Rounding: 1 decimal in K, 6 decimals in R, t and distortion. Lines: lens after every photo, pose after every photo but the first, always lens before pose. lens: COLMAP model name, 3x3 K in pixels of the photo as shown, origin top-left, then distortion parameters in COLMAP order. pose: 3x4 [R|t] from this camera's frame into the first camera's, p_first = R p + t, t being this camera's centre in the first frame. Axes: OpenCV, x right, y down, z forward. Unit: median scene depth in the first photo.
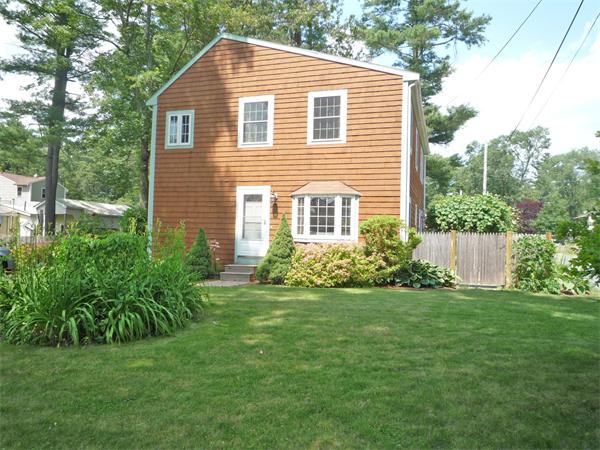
lens RADIAL K [[447.1, 0, 300.3], [0, 447.1, 223.9], [0, 0, 1]] dist [0.003991, -0.045372]
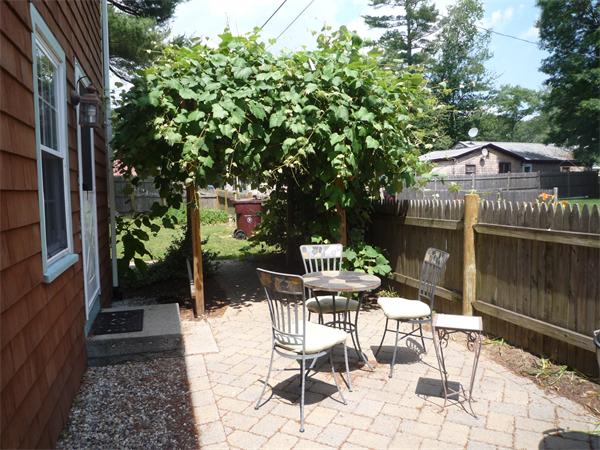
lens RADIAL K [[447.1, 0, 299.7], [0, 447.1, 224.0], [0, 0, 1]] dist [0.003991, -0.045372]
pose [[0.805518, -0.086617, 0.586206, 0.236651], [0.028307, 0.993754, 0.107939, 0.016380], [-0.591895, -0.070353, 0.802939, 0.810427]]
